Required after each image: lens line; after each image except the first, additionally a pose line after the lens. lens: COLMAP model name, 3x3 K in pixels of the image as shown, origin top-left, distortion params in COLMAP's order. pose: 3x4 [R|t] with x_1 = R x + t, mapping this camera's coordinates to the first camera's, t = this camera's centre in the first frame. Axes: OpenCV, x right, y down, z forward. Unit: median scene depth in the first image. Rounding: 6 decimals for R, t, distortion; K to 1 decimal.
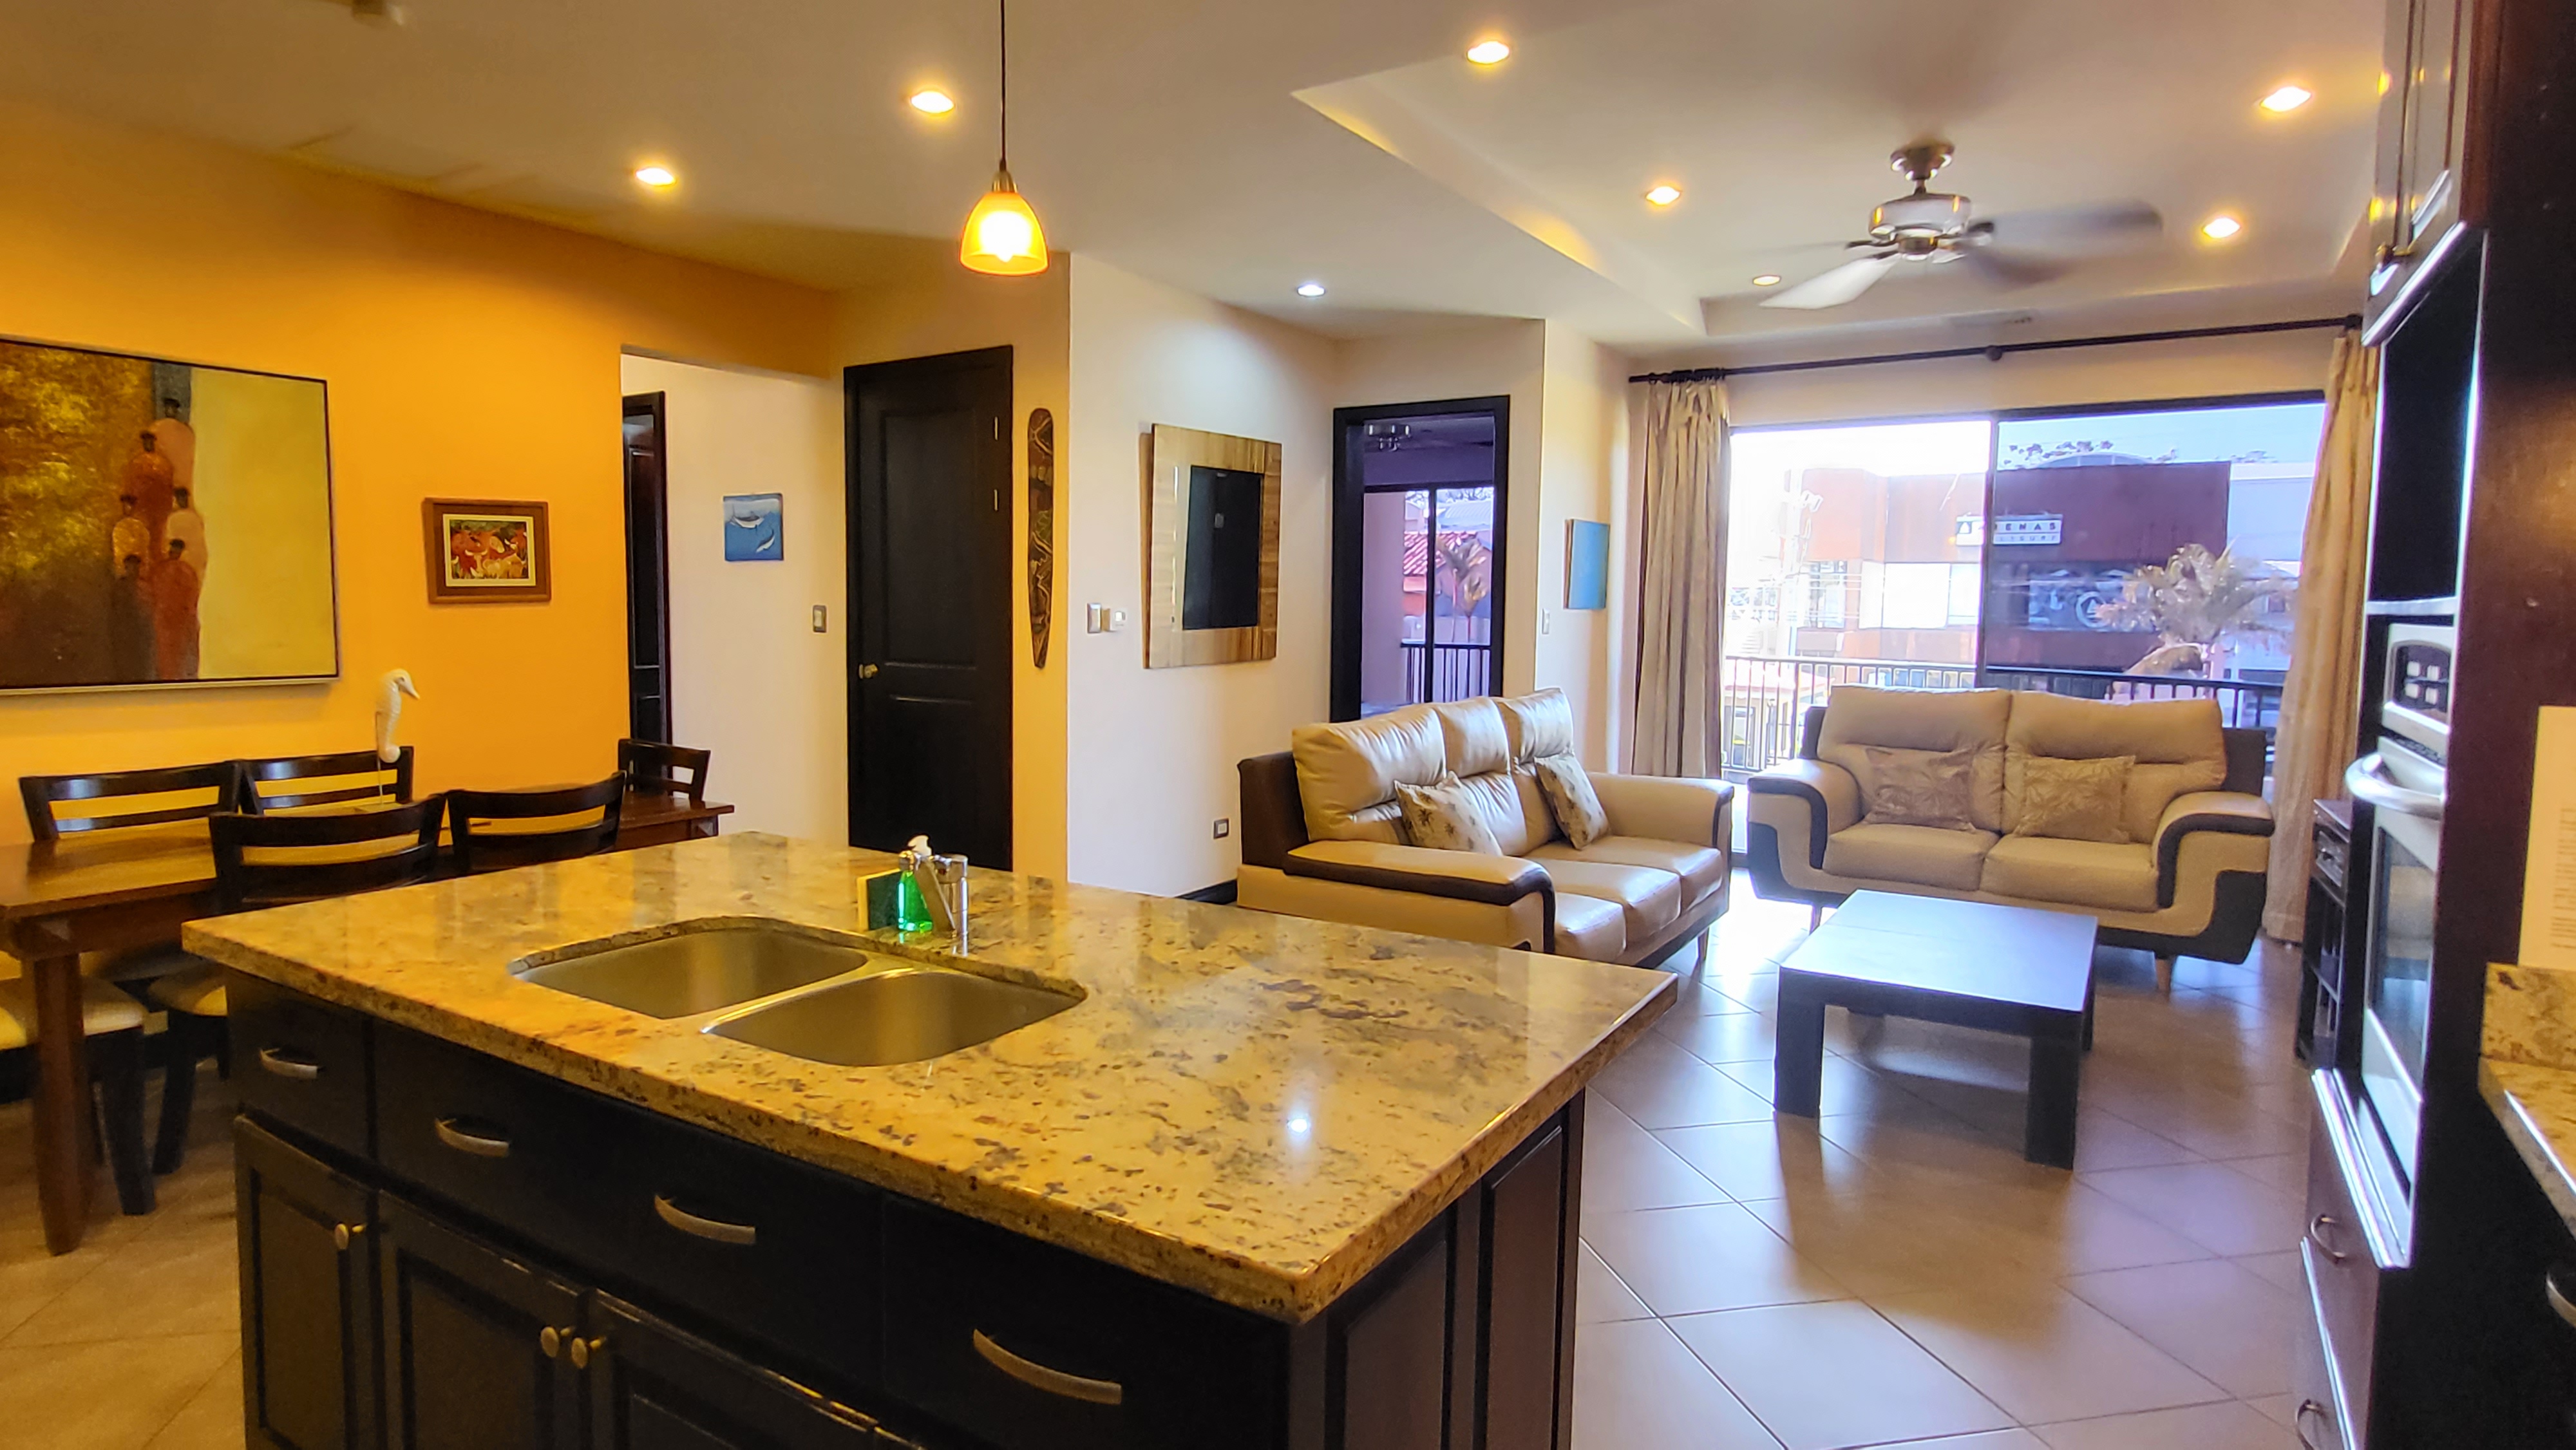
lens RADIAL K [[1401.7, 0, 1275.3], [0, 1401.7, 722.2], [0, 0, 1]] dist [0.001952, -0.000149]
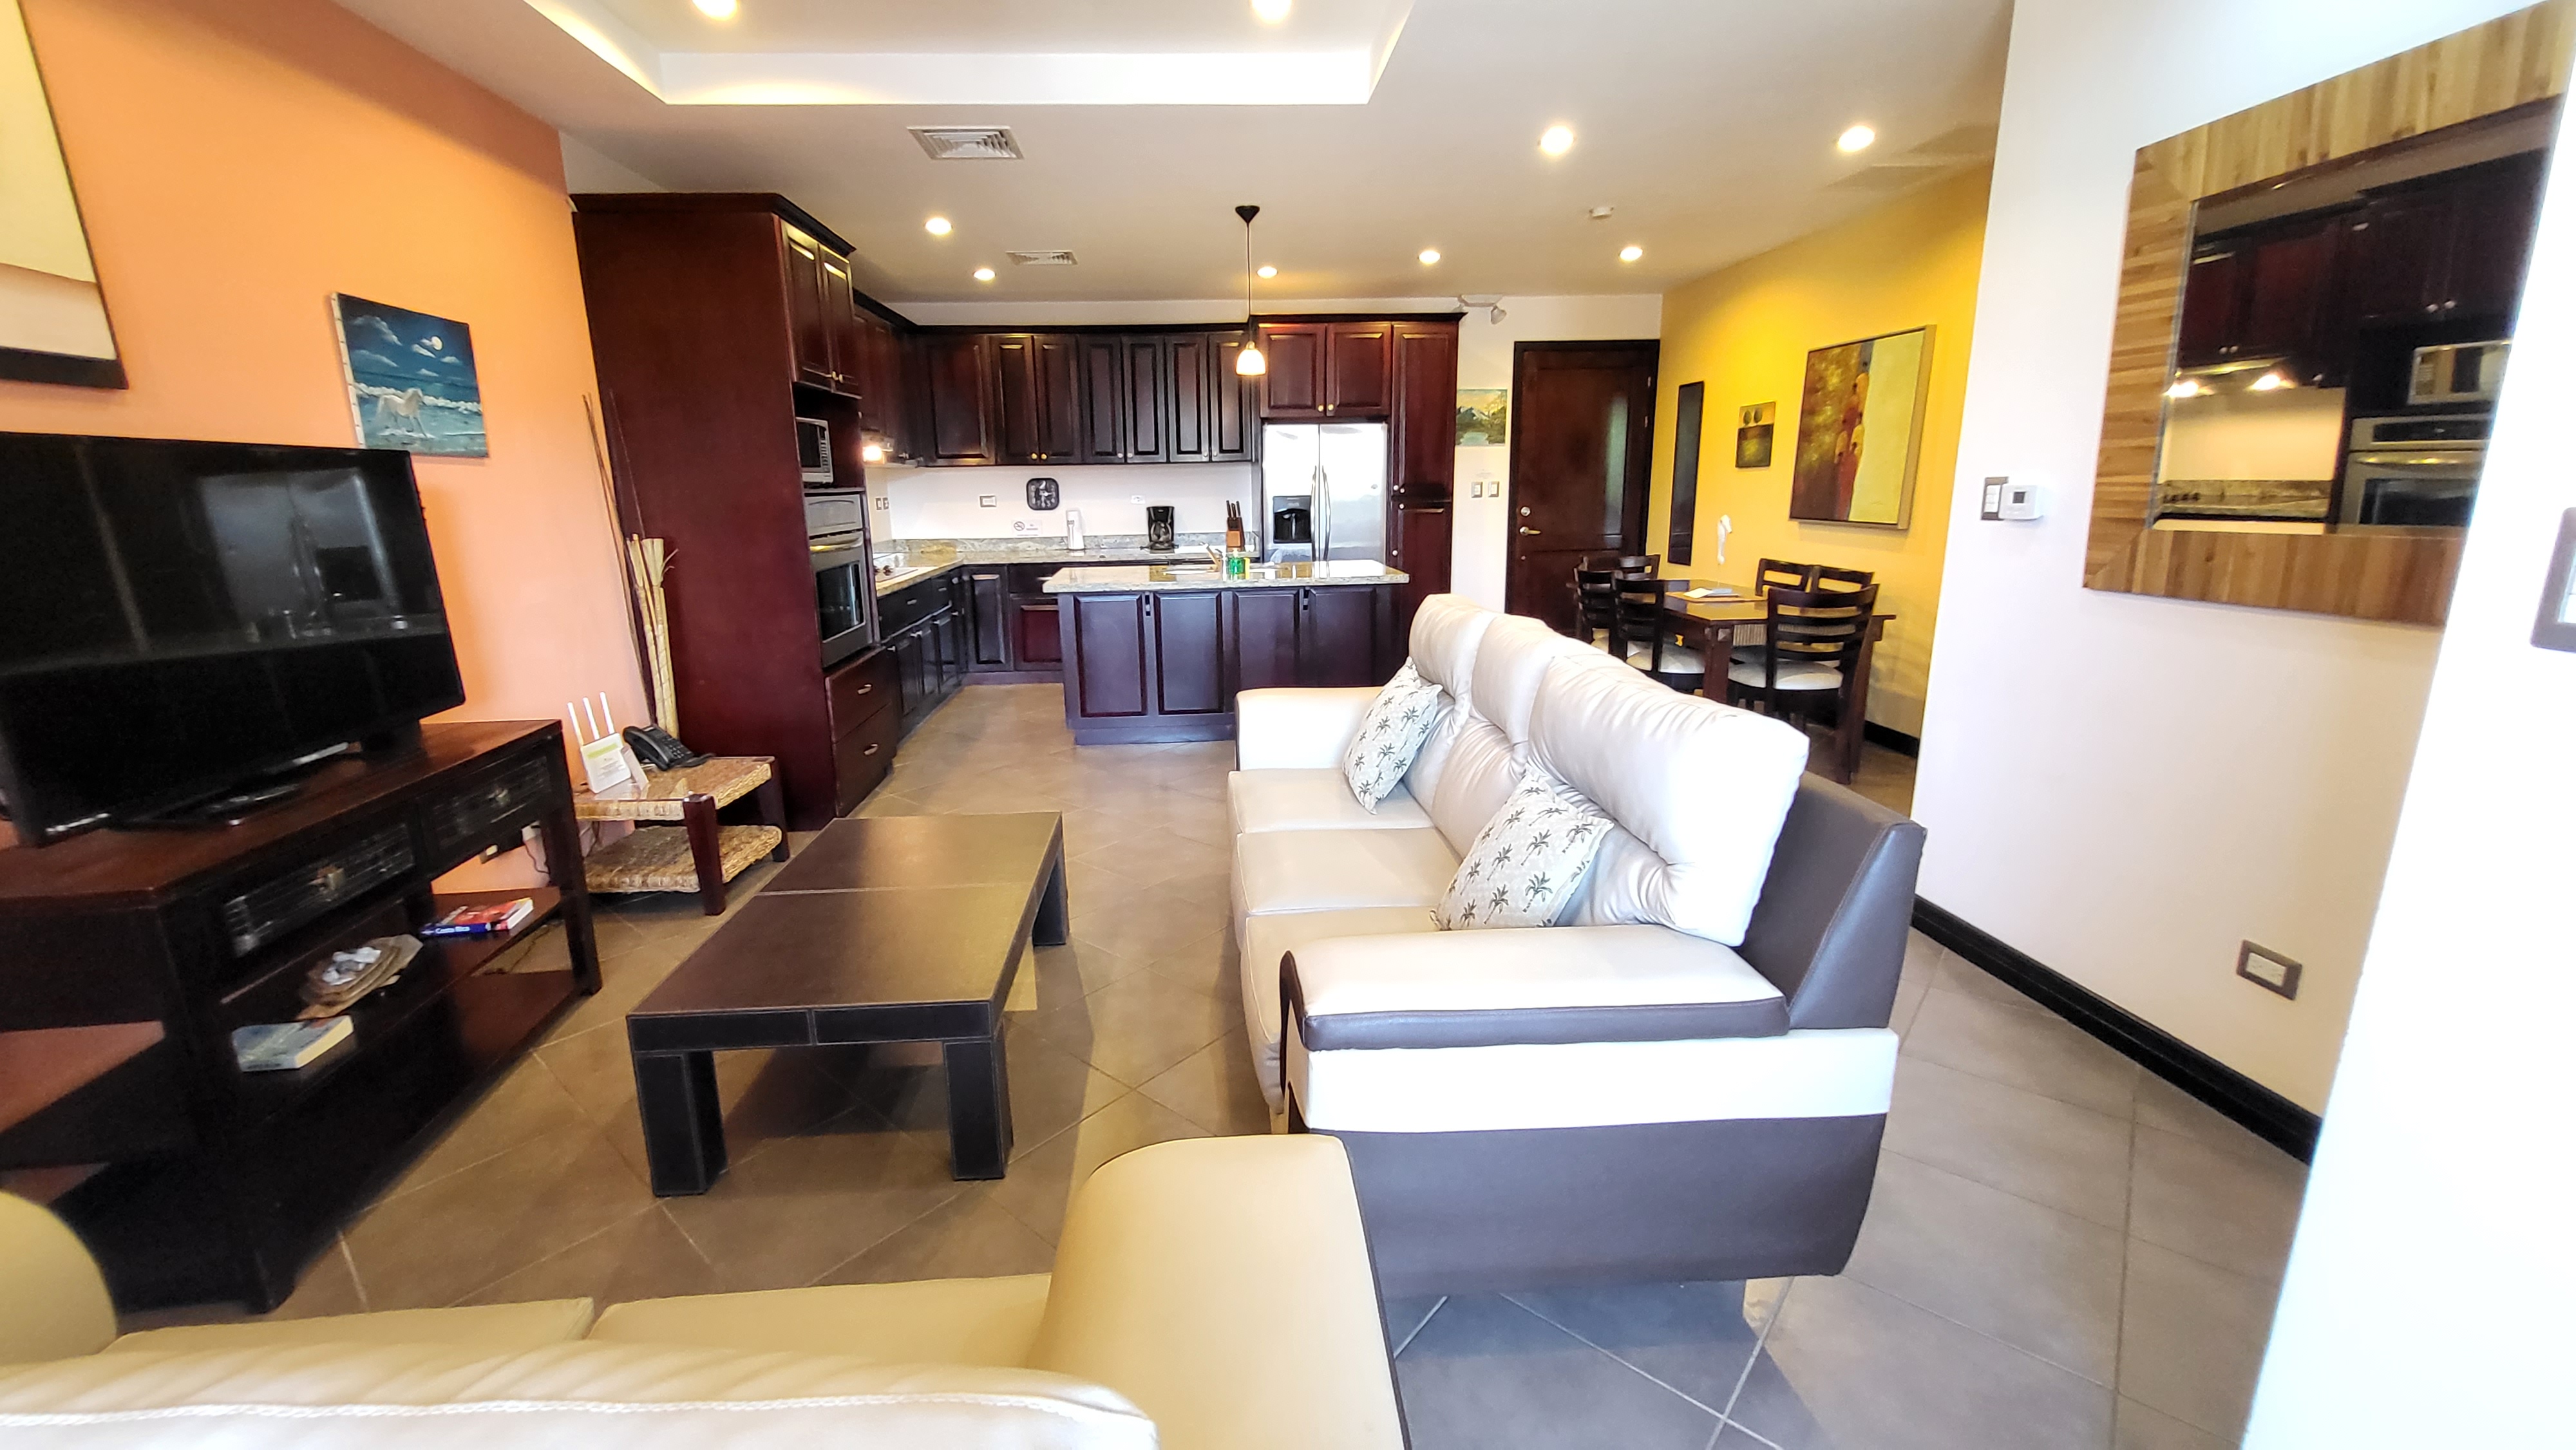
lens RADIAL K [[1105.7, 0, 1275.8], [0, 1105.7, 746.0], [0, 0, 1]] dist [0.005478, 0.000196]
pose [[-0.806425, 0.145727, -0.573099, 0.701896], [-0.040504, 0.953271, 0.299391, -0.153772], [0.589947, 0.264649, -0.762839, 1.751169]]
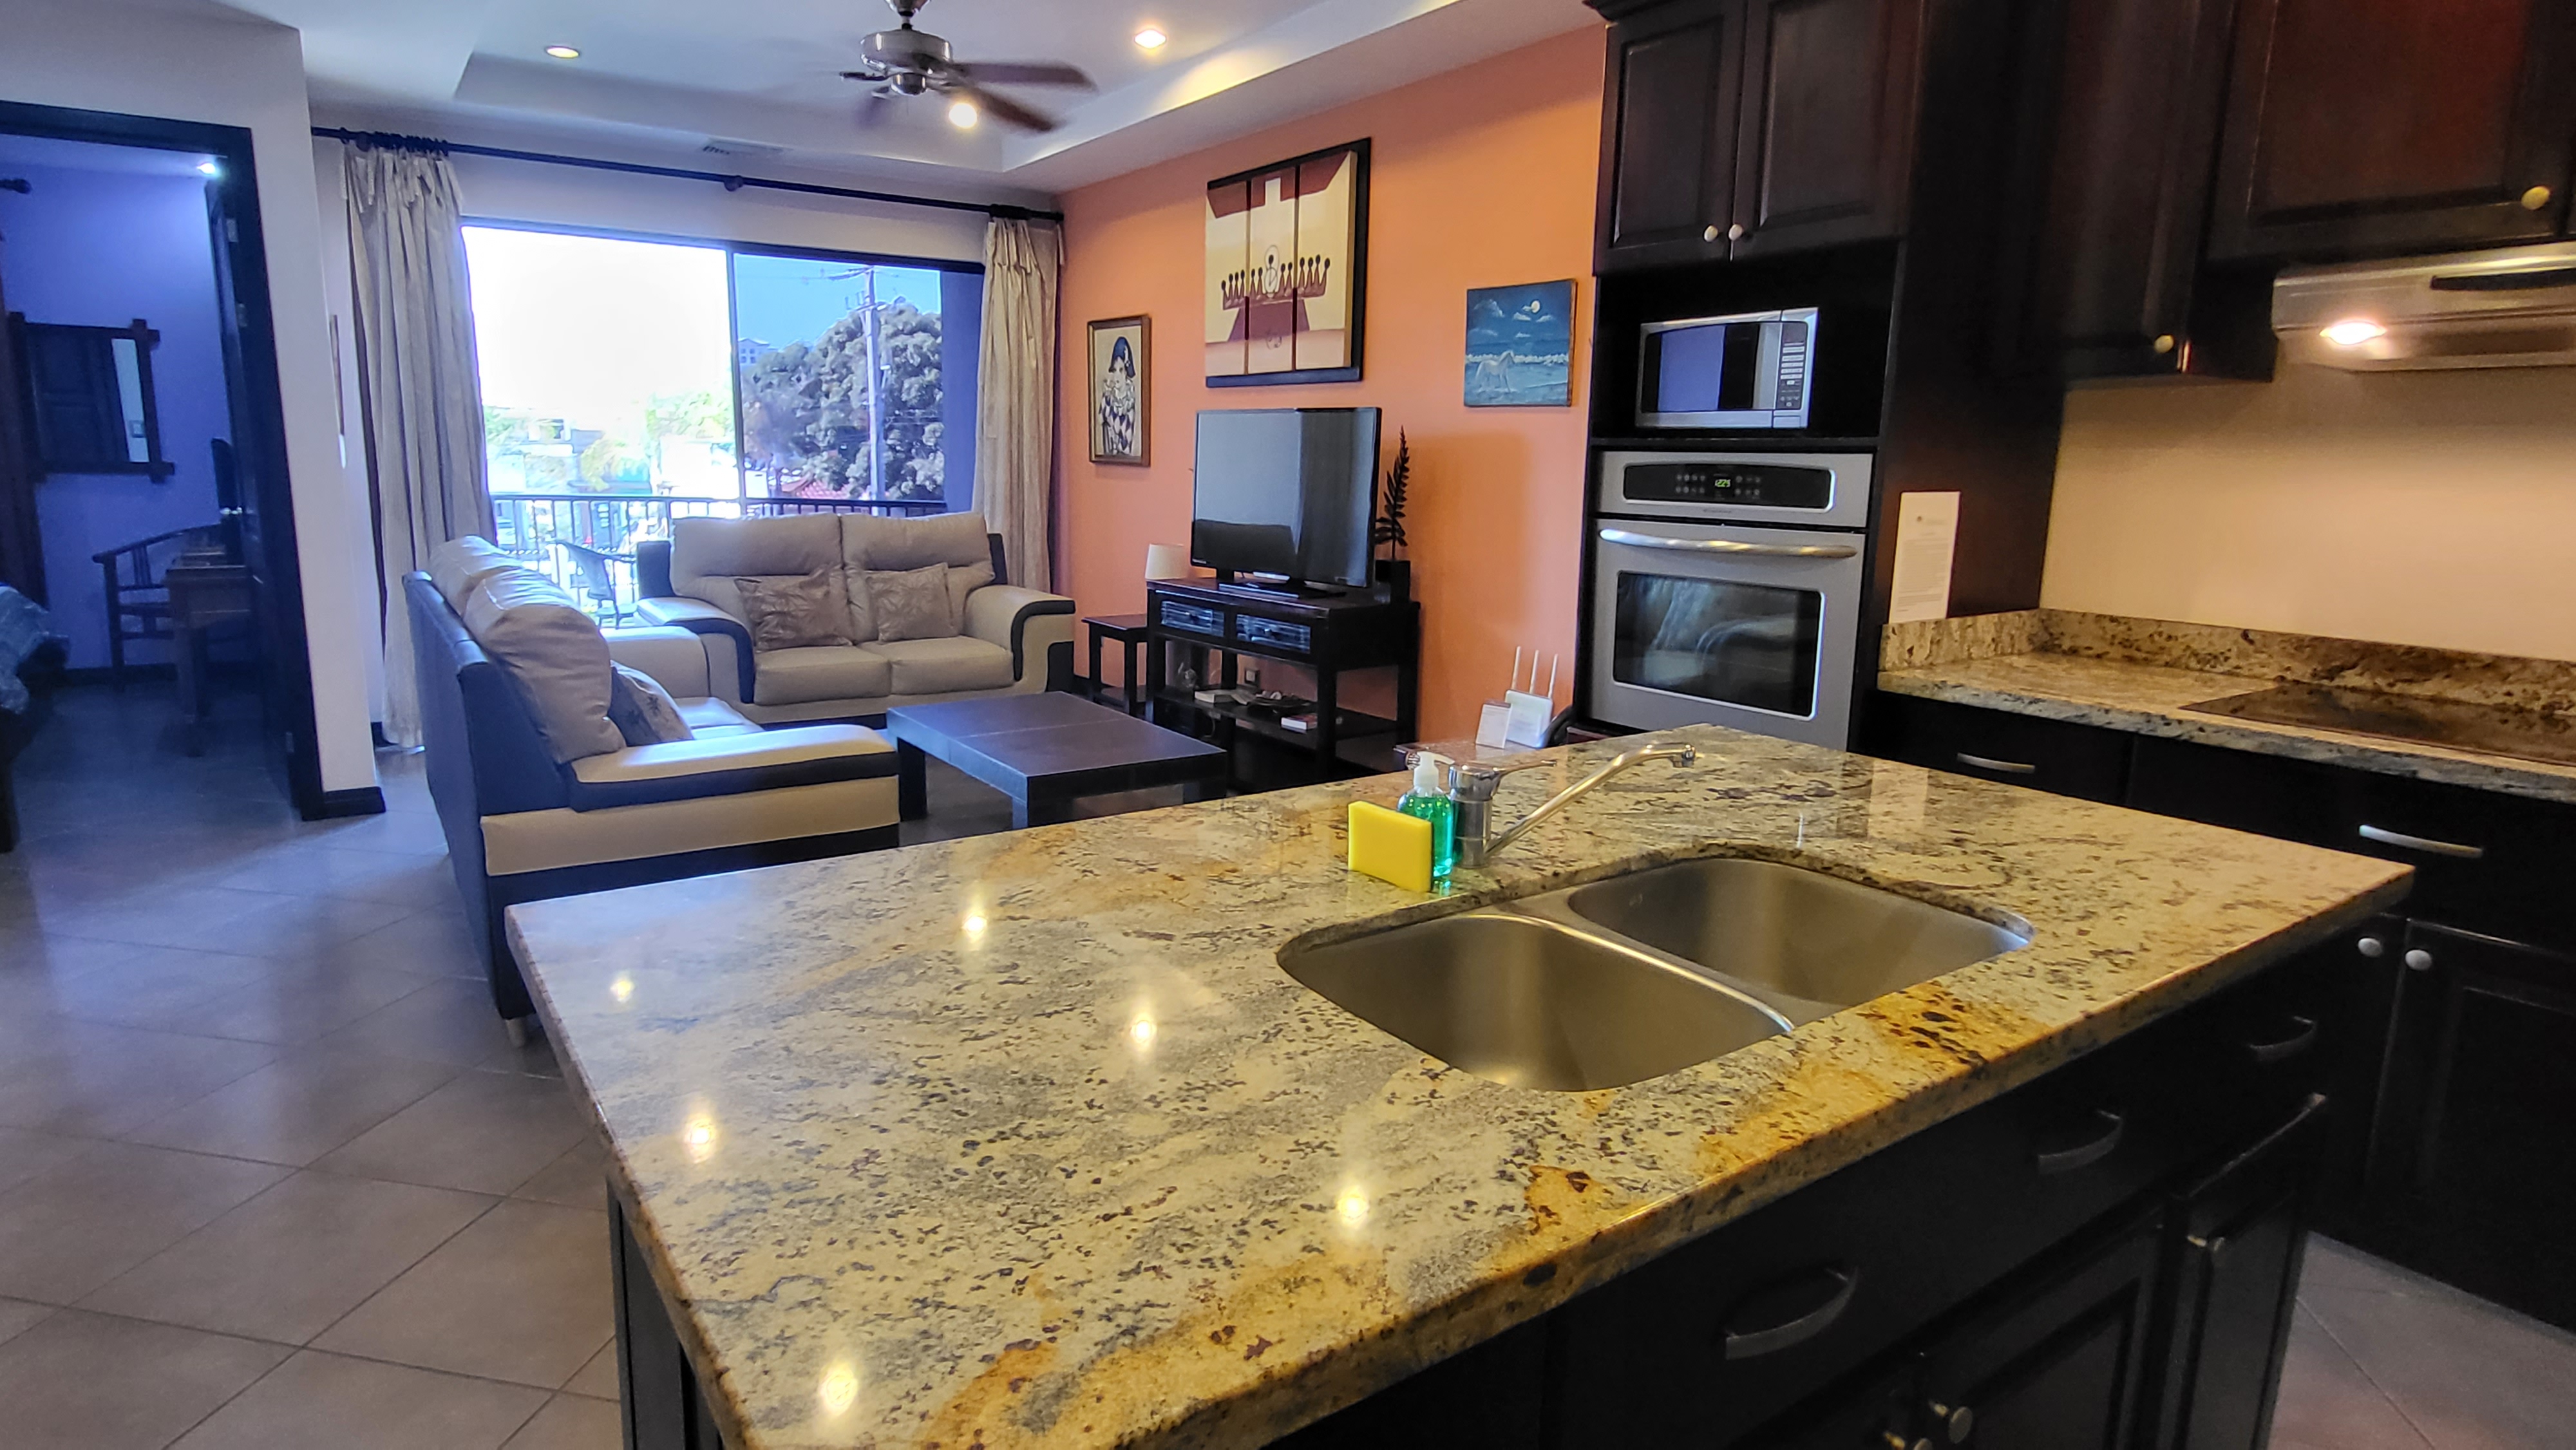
lens RADIAL K [[1340.4, 0, 1271.2], [0, 1340.4, 717.9], [0, 0, 1]] dist [0.004022, 0.000425]
pose [[0.397797, -0.185410, 0.898544, -0.489289], [0.069085, 0.982640, 0.172179, -0.035366], [-0.914869, -0.006416, 0.403700, 0.412468]]
